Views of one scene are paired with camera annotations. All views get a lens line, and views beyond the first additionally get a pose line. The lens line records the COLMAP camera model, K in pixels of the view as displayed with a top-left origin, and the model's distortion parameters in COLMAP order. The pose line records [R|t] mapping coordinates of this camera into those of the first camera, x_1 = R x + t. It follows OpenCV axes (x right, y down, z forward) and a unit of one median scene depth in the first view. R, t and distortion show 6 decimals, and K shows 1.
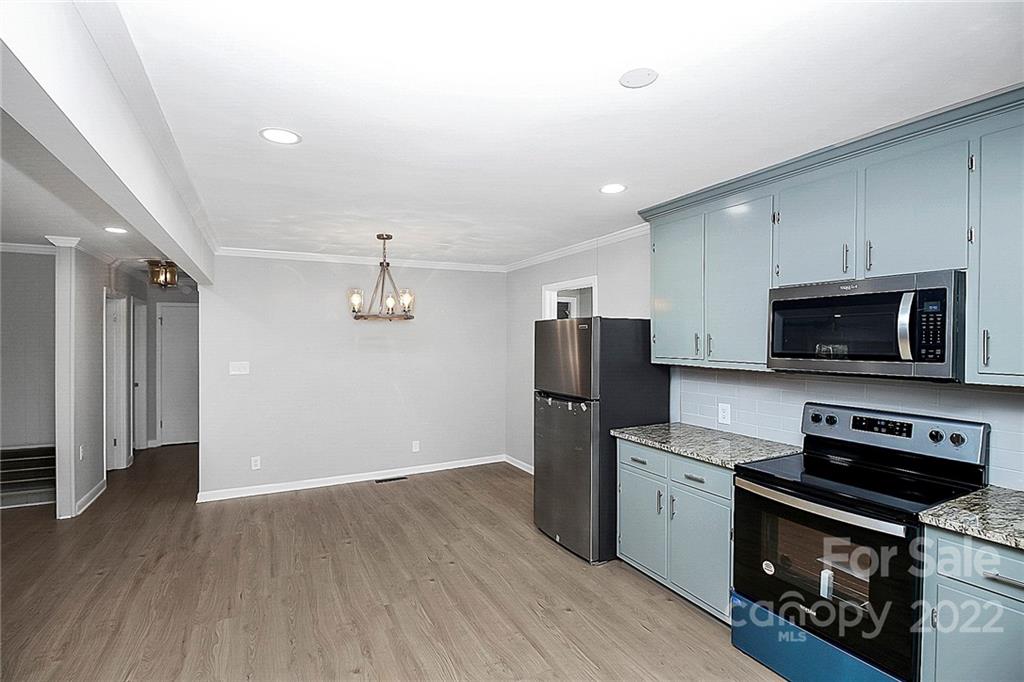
lens RADIAL K [[480.3, 0, 501.2], [0, 480.3, 337.7], [0, 0, 1]] dist [-0.006339, -0.006988]
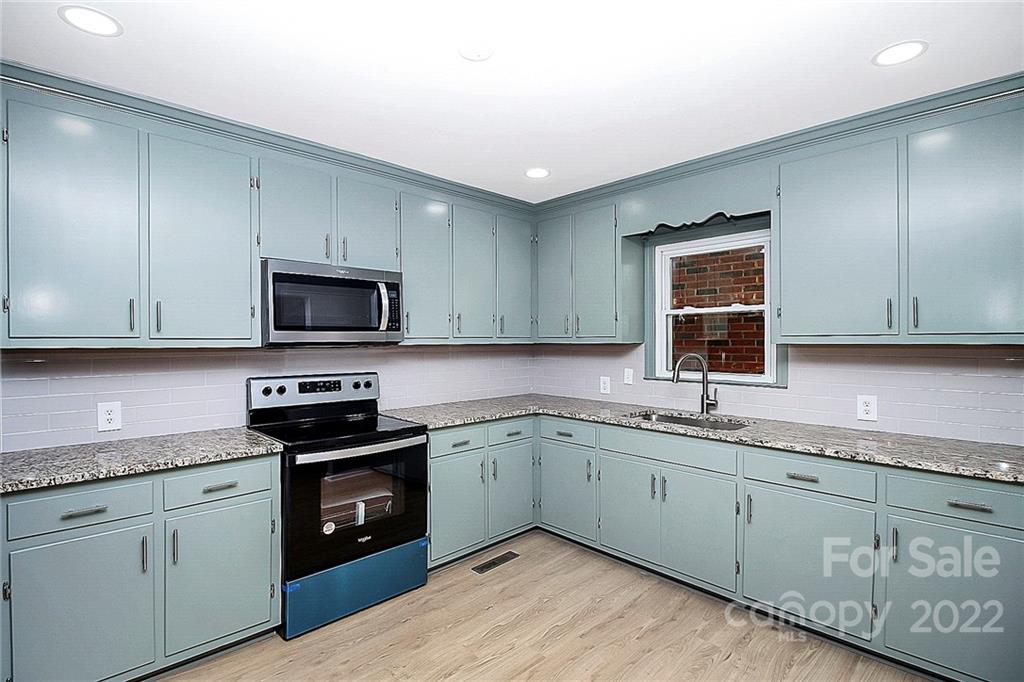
lens RADIAL K [[480.3, 0, 511.3], [0, 480.3, 344.7], [0, 0, 1]] dist [-0.006339, -0.006988]
pose [[-0.284490, -0.009199, 0.958635, -0.325072], [0.000747, 0.999952, 0.009818, 0.039120], [-0.958679, 0.003509, -0.284469, 0.529818]]
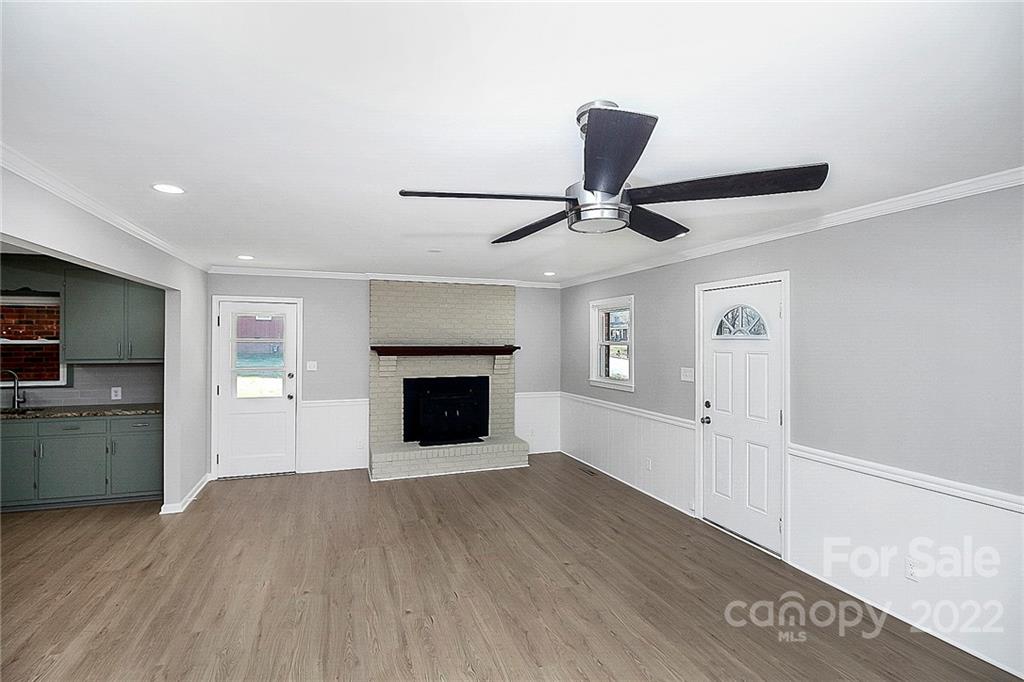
lens RADIAL K [[480.3, 0, 507.5], [0, 480.3, 337.6], [0, 0, 1]] dist [-0.006339, -0.006988]
pose [[-0.991374, 0.002231, 0.131042, -1.114708], [0.001106, 0.999962, -0.008658, -0.012458], [-0.131056, -0.008439, -0.991339, 1.071006]]
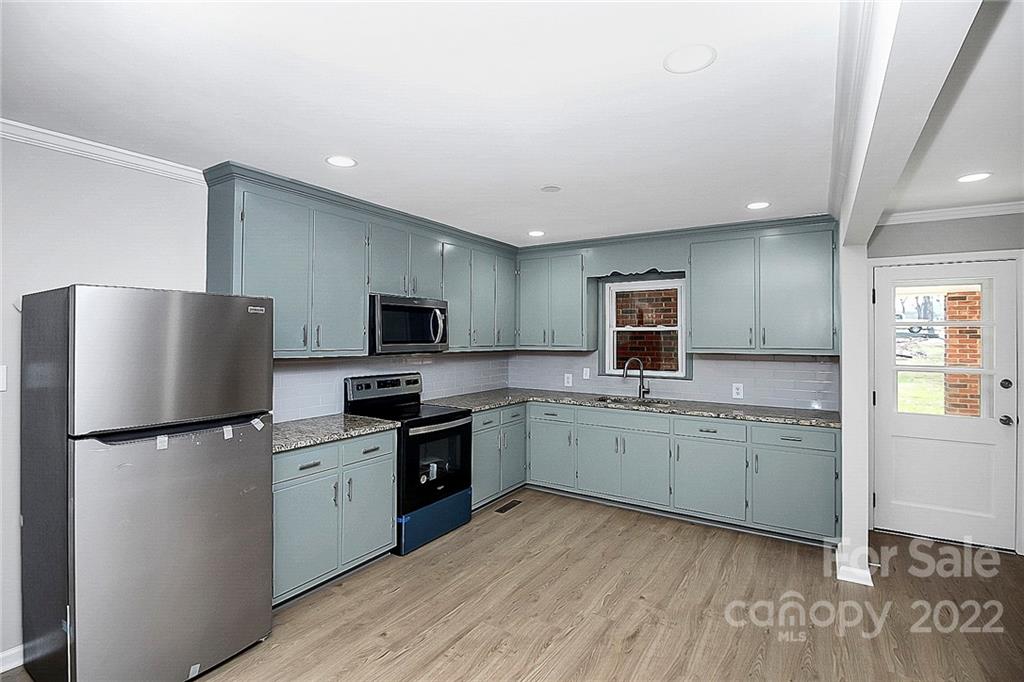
lens RADIAL K [[487.8, 0, 507.1], [0, 487.8, 331.8], [0, 0, 1]] dist [0.003843, -0.000859]
pose [[-0.503751, 0.008911, 0.863803, -0.543978], [-0.005780, 0.999890, -0.013685, 0.014611], [-0.863829, -0.011886, -0.503644, 0.907897]]
